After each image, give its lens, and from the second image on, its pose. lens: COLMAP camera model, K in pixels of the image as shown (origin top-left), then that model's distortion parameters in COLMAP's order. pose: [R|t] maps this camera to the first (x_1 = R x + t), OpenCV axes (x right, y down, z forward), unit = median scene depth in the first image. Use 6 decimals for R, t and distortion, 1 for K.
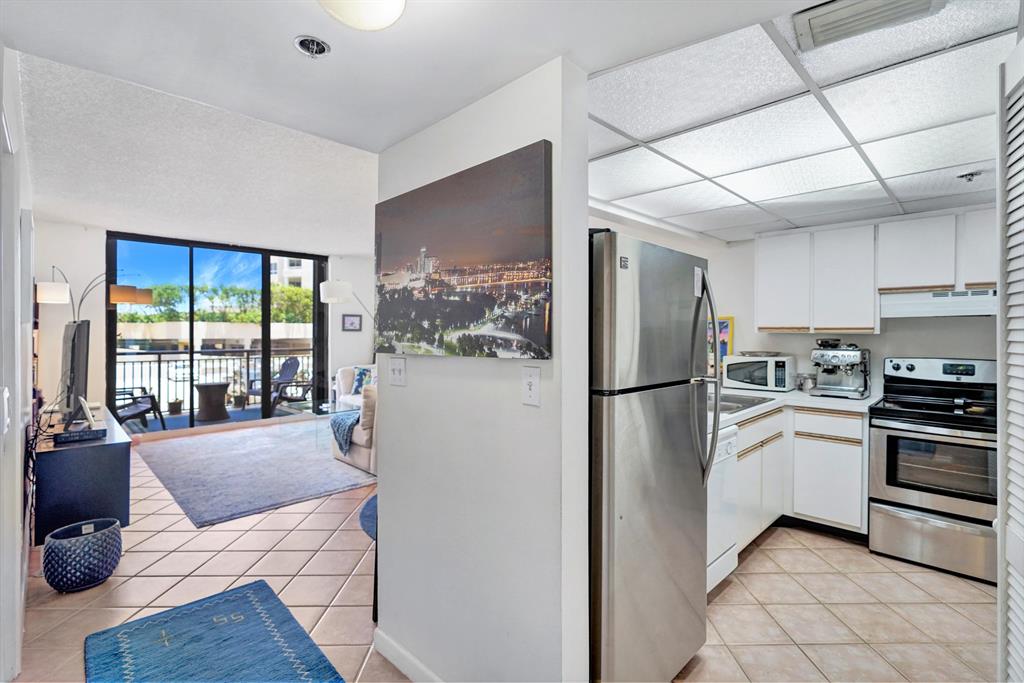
lens RADIAL K [[478.4, 0, 510.2], [0, 478.4, 339.6], [0, 0, 1]] dist [0.002396, -0.001648]
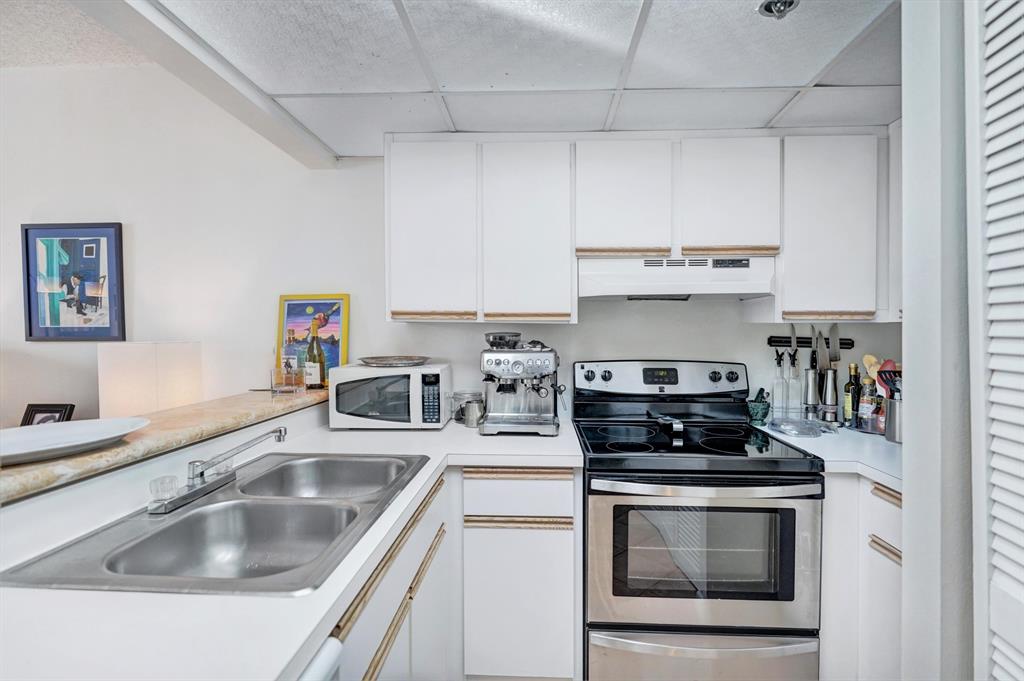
lens RADIAL K [[478.4, 0, 516.7], [0, 478.4, 343.2], [0, 0, 1]] dist [0.002396, -0.001648]
pose [[0.730829, -0.014189, 0.682413, 0.293408], [0.007700, 0.999892, 0.012545, 0.004547], [-0.682517, -0.003914, 0.730859, 0.592022]]
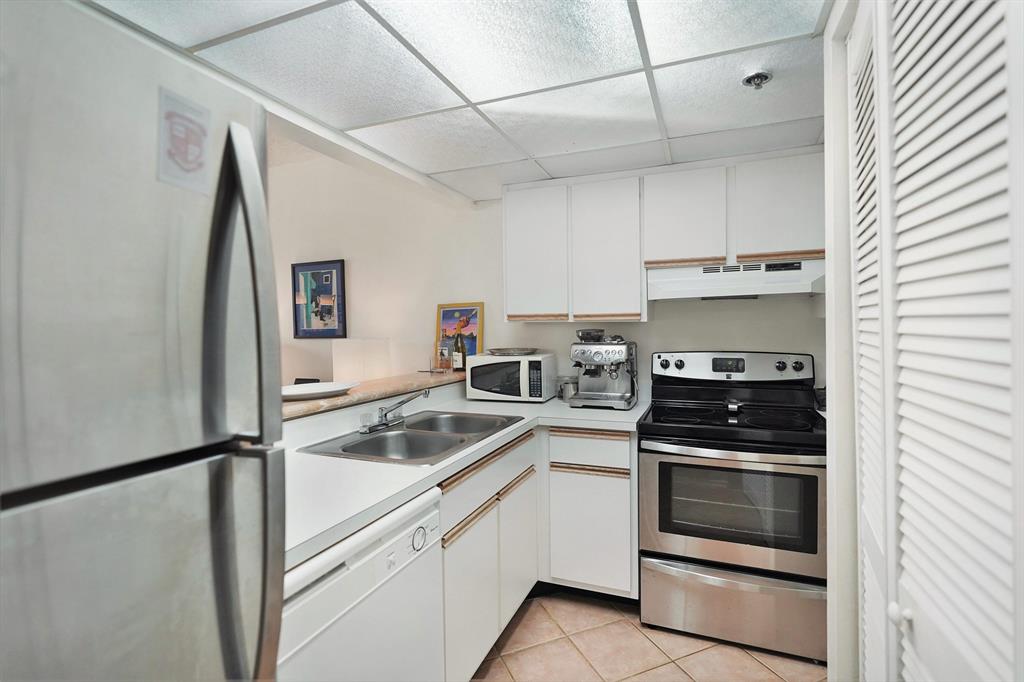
lens RADIAL K [[478.4, 0, 521.7], [0, 478.4, 340.5], [0, 0, 1]] dist [0.002396, -0.001648]
pose [[0.912605, -0.020098, 0.408347, 0.274858], [0.017018, 0.999793, 0.011175, 0.005941], [-0.408487, -0.003249, 0.912758, 0.381334]]
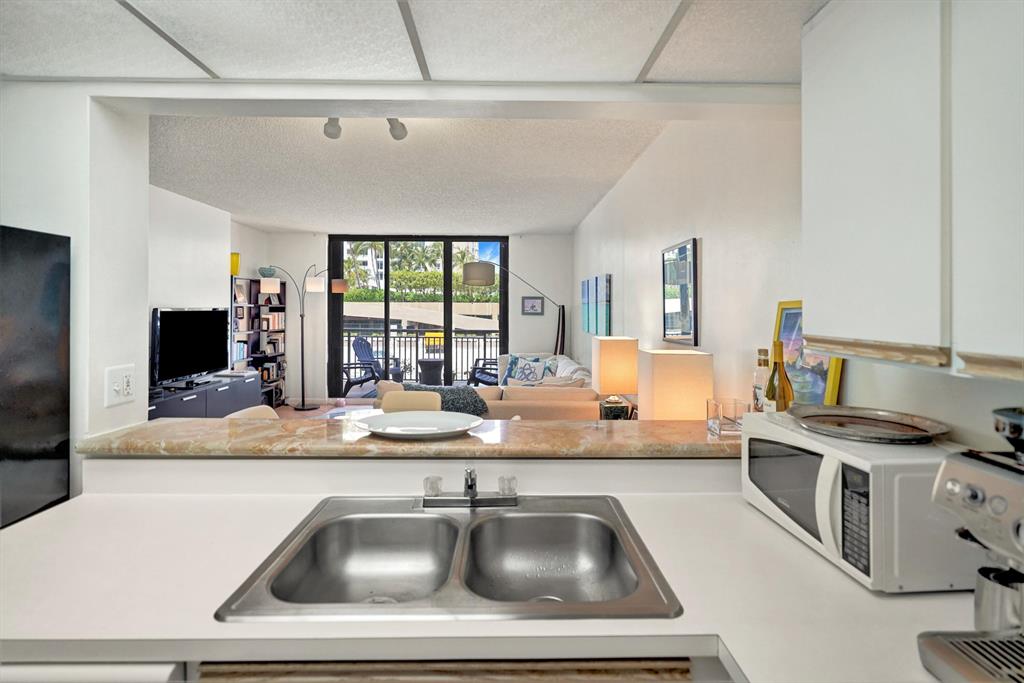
lens RADIAL K [[478.4, 0, 522.3], [0, 478.4, 304.1], [0, 0, 1]] dist [0.002396, -0.001648]
pose [[0.734487, -0.004037, -0.678611, 0.666481], [-0.015863, 0.999607, -0.023116, -0.040317], [0.678438, 0.027743, 0.734134, 0.740380]]
